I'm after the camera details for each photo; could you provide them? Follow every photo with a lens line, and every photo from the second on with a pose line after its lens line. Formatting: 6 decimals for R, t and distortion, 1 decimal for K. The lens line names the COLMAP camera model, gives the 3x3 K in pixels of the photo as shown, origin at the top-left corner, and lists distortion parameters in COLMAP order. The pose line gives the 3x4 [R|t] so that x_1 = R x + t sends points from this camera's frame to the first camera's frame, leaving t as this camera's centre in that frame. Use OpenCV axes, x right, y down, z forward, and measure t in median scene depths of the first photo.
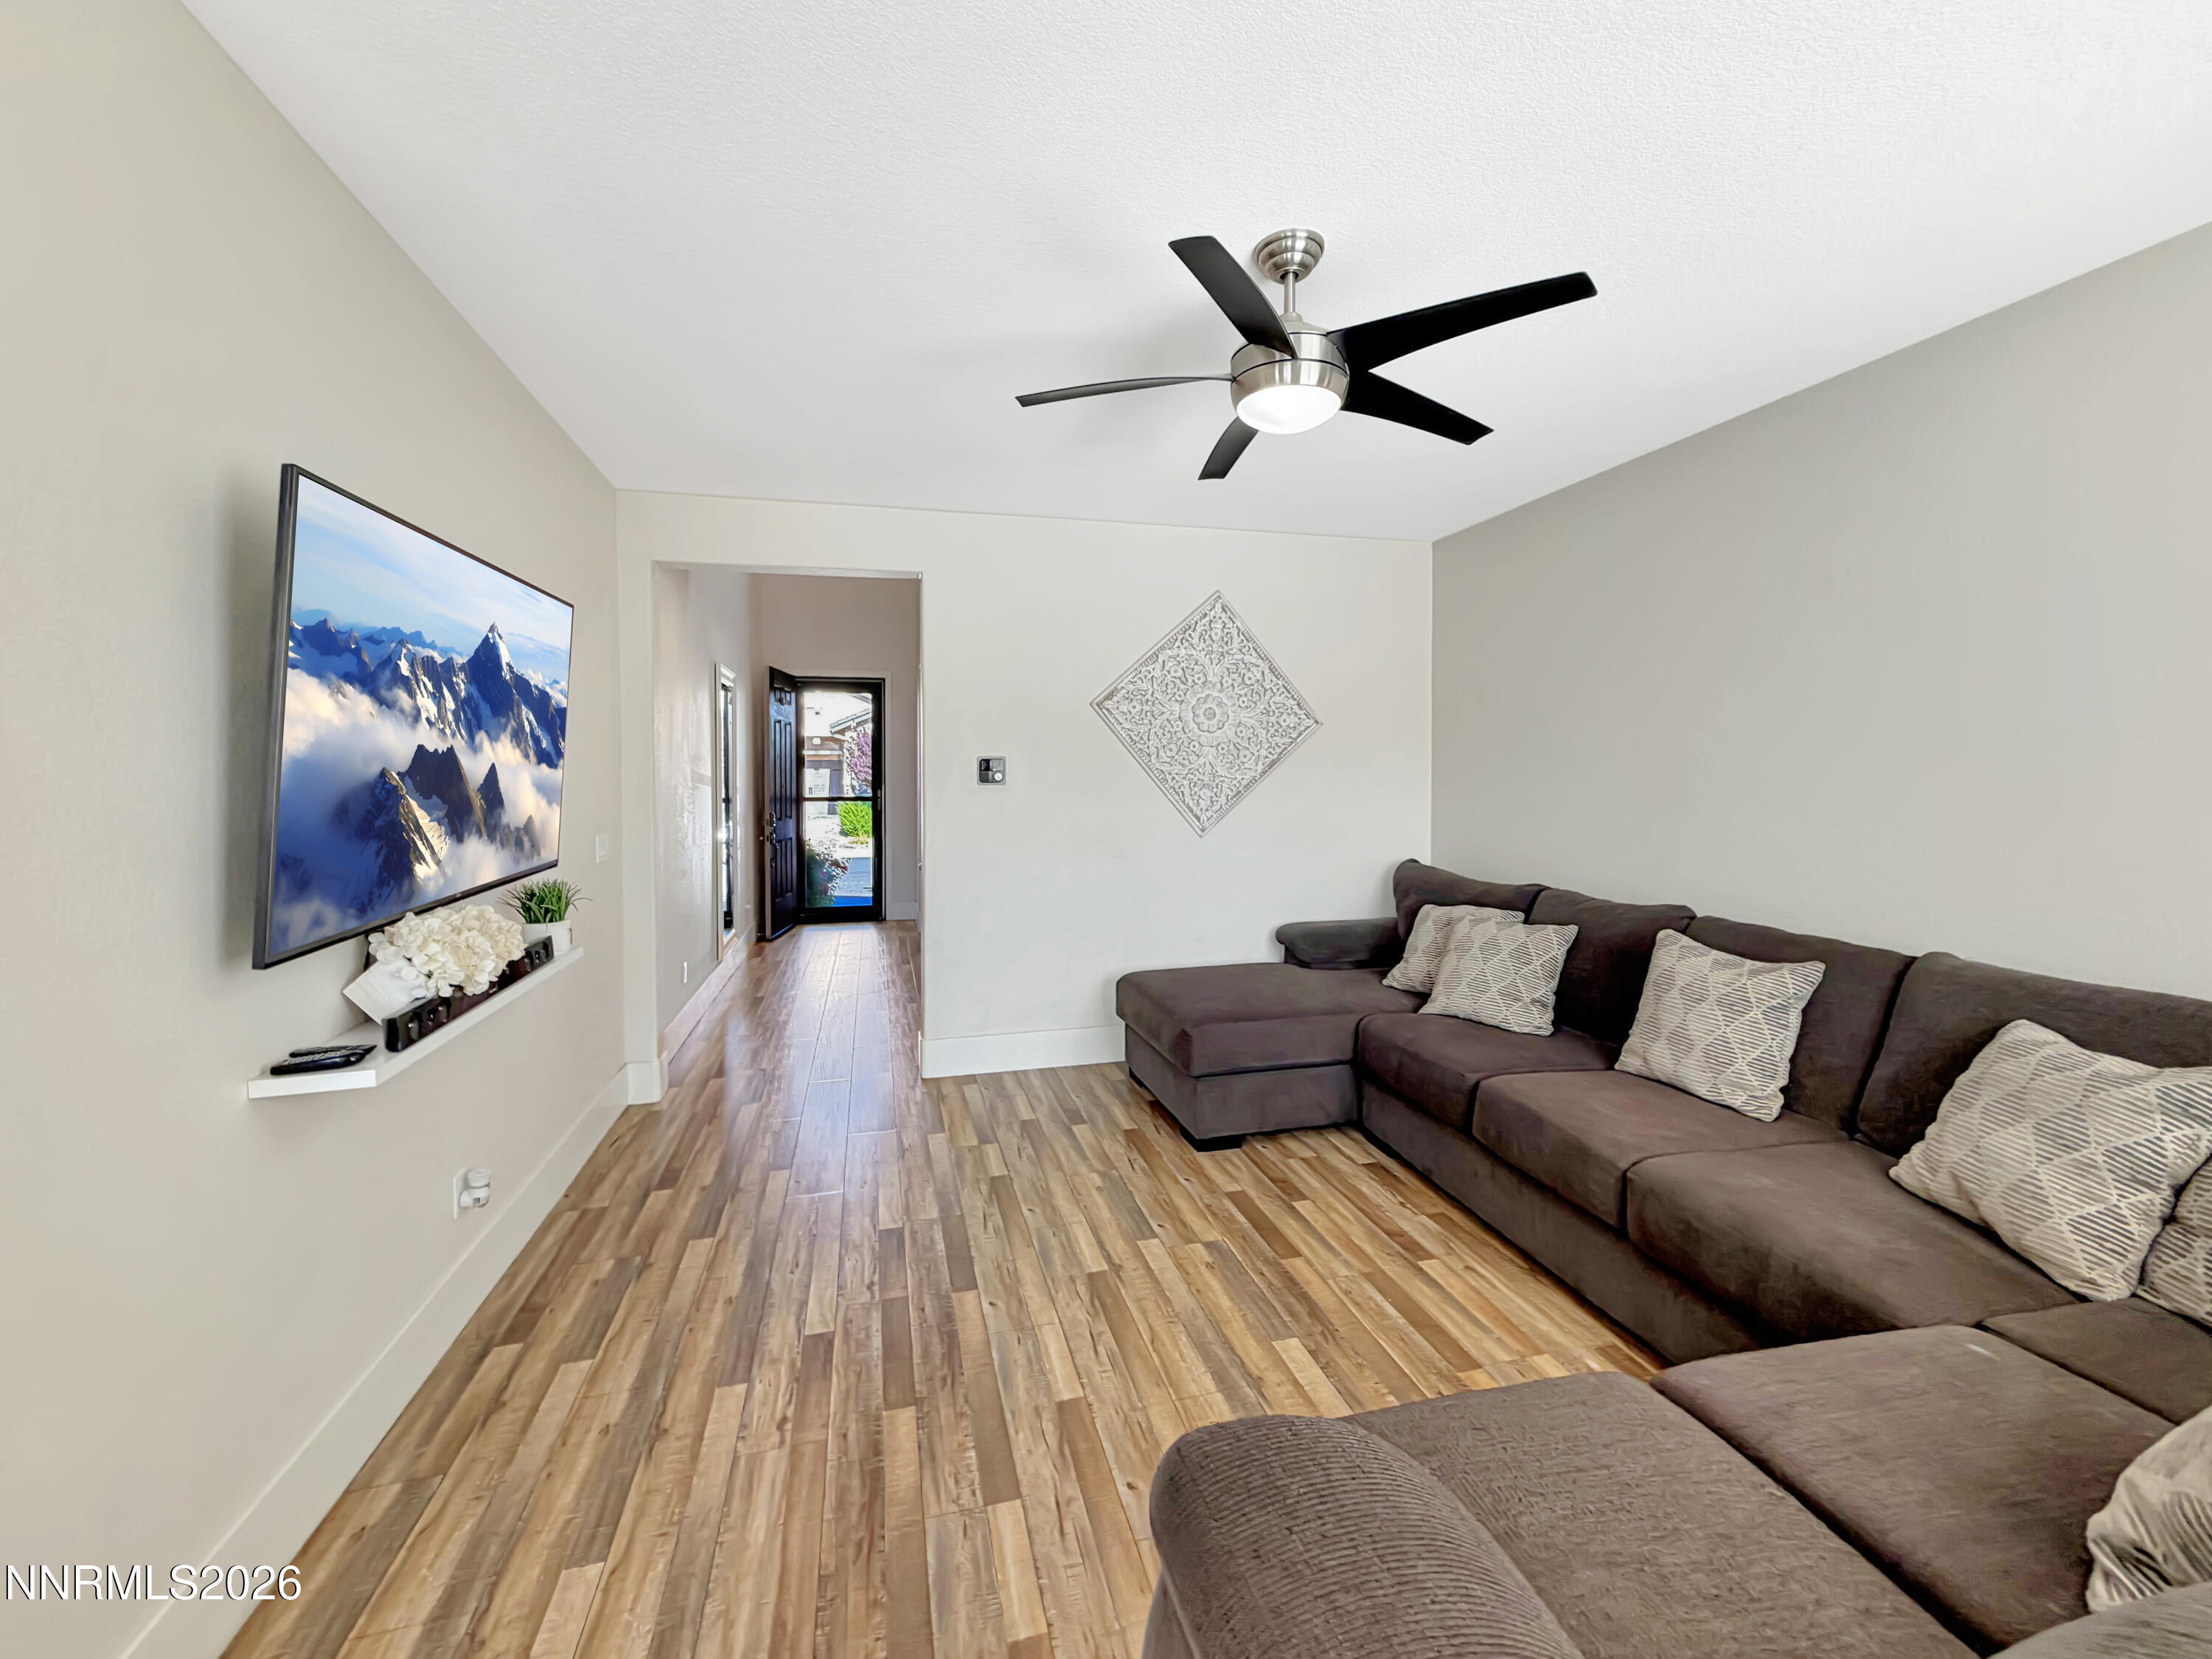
lens RADIAL K [[897.7, 0, 1103.8], [0, 897.7, 764.3], [0, 0, 1]] dist [-0.001156, 0.000044]
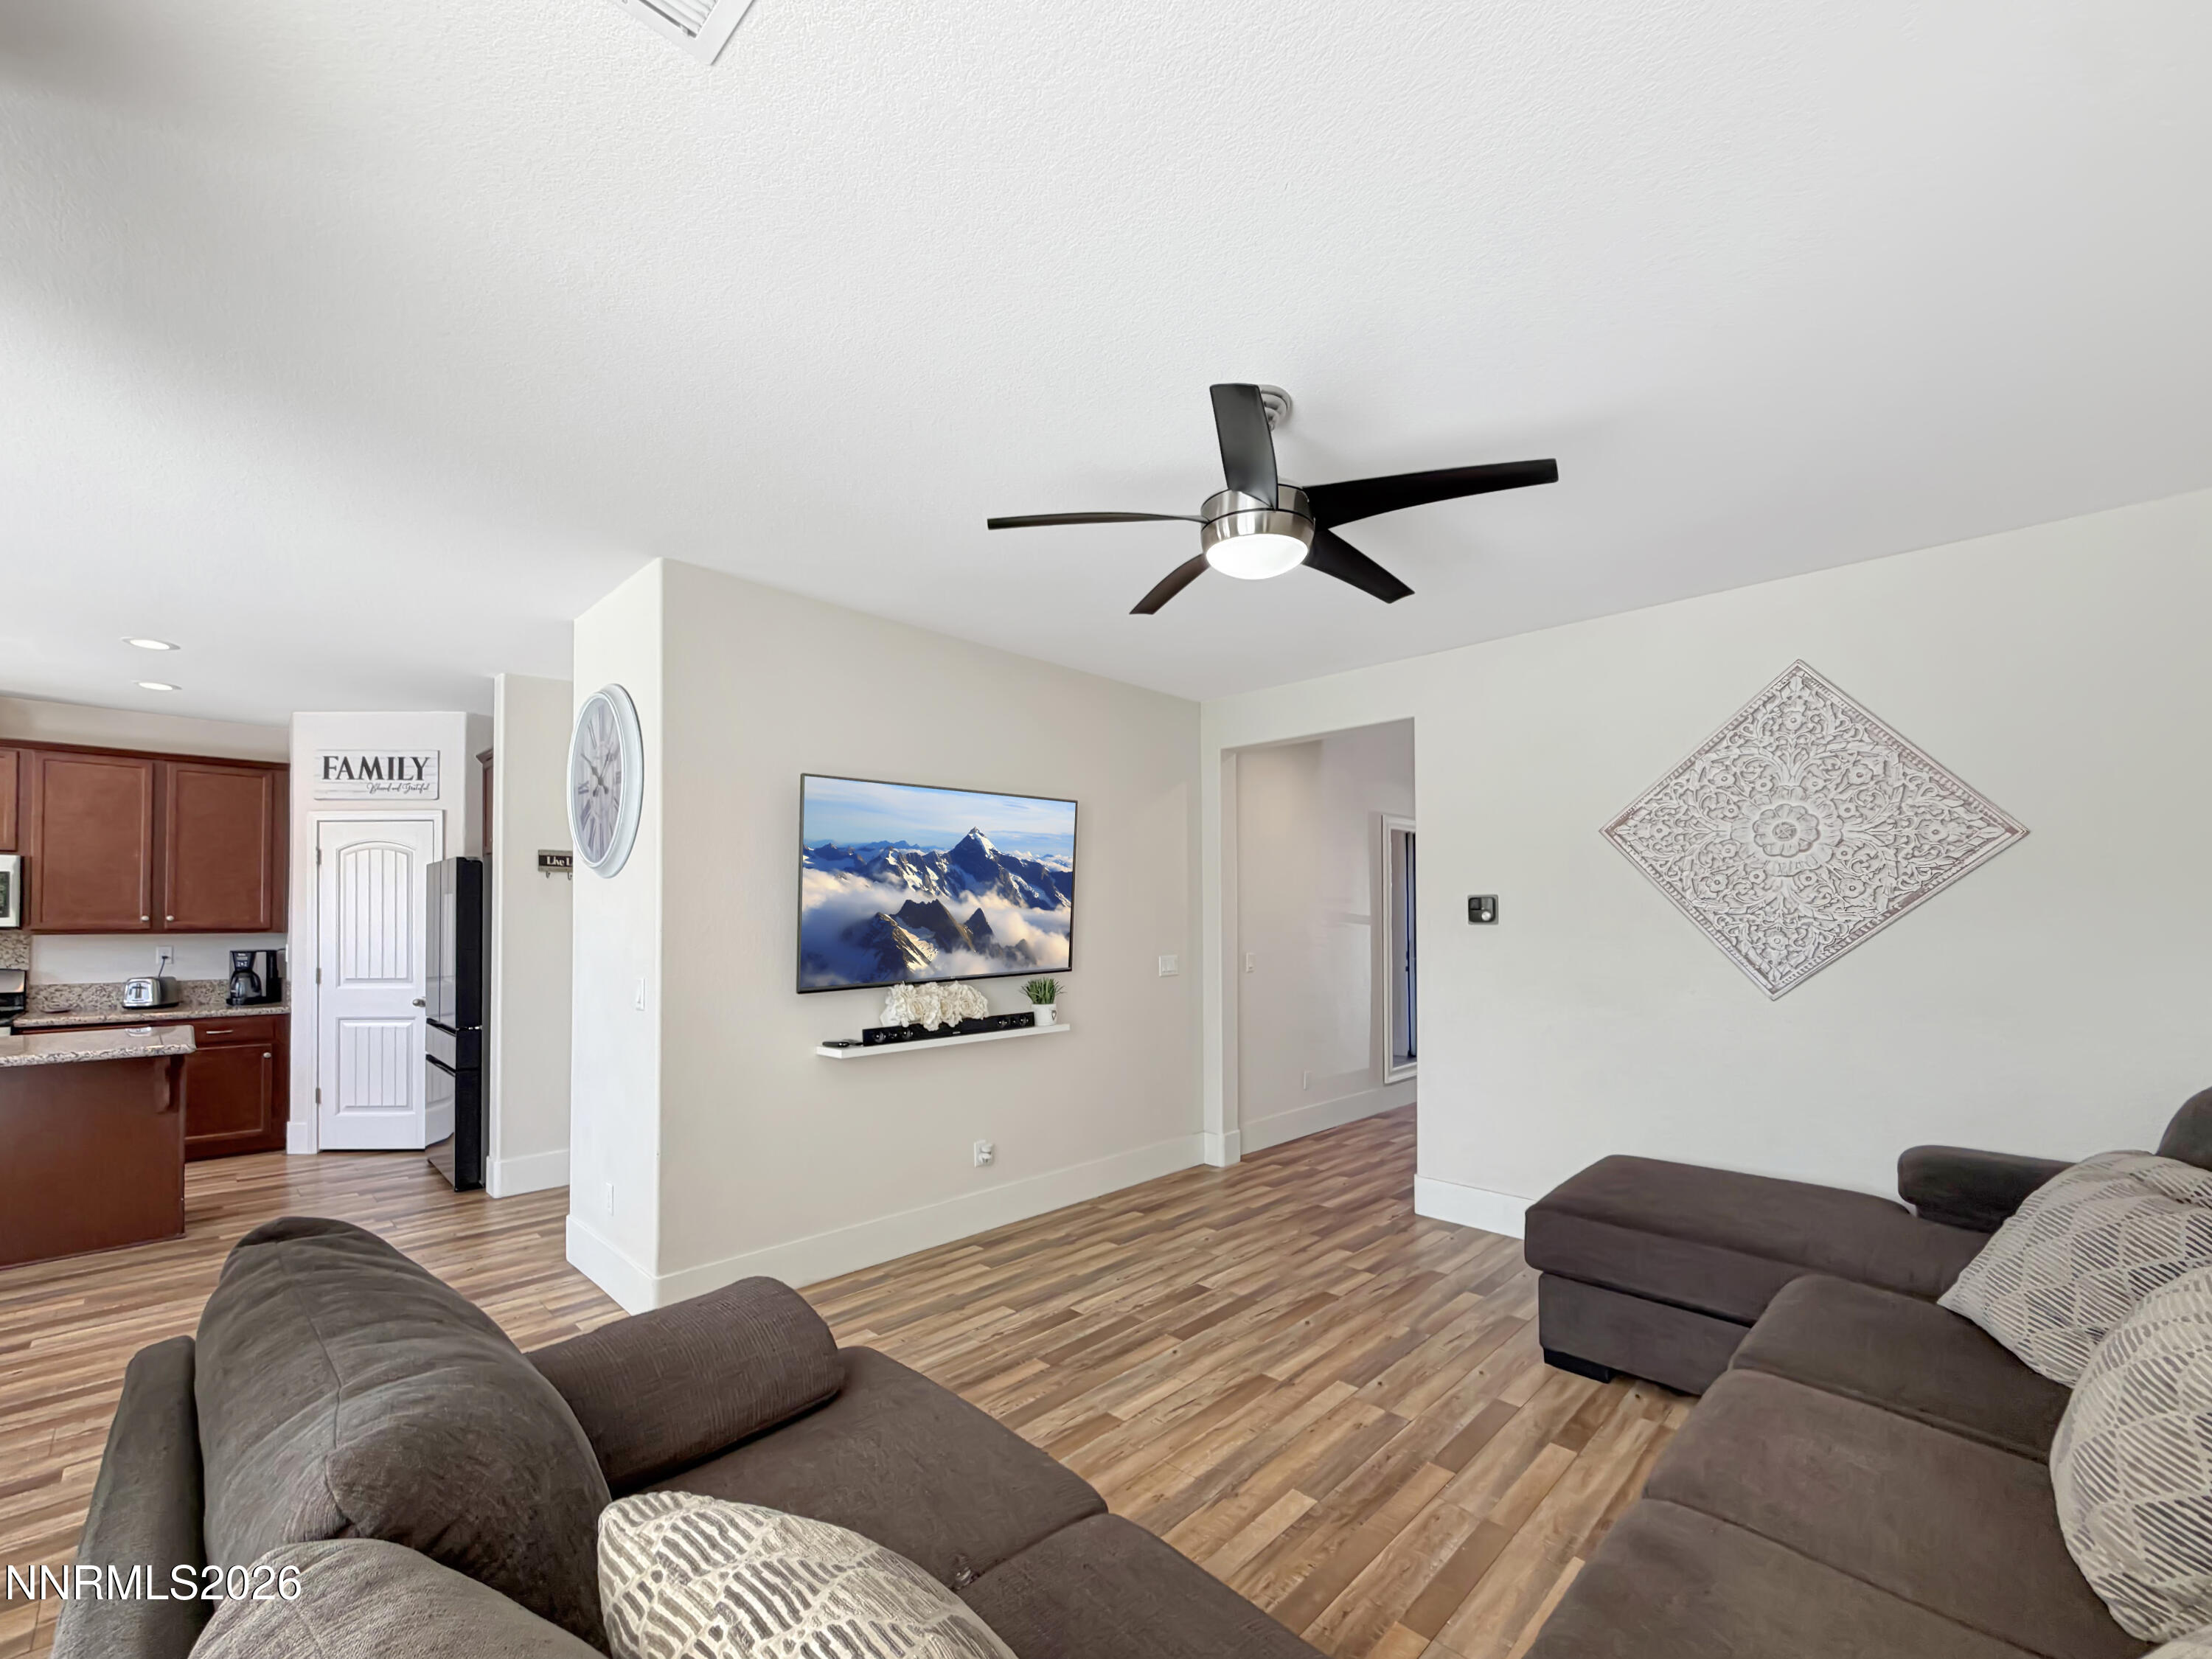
lens RADIAL K [[920.2, 0, 1099.6], [0, 920.2, 894.9], [0, 0, 1]] dist [-0.000954, 0.000306]
pose [[0.509766, -0.014465, -0.860191, 0.968223], [0.010885, 0.999887, -0.010363, -0.006289], [0.860244, -0.004081, 0.509866, 0.298520]]
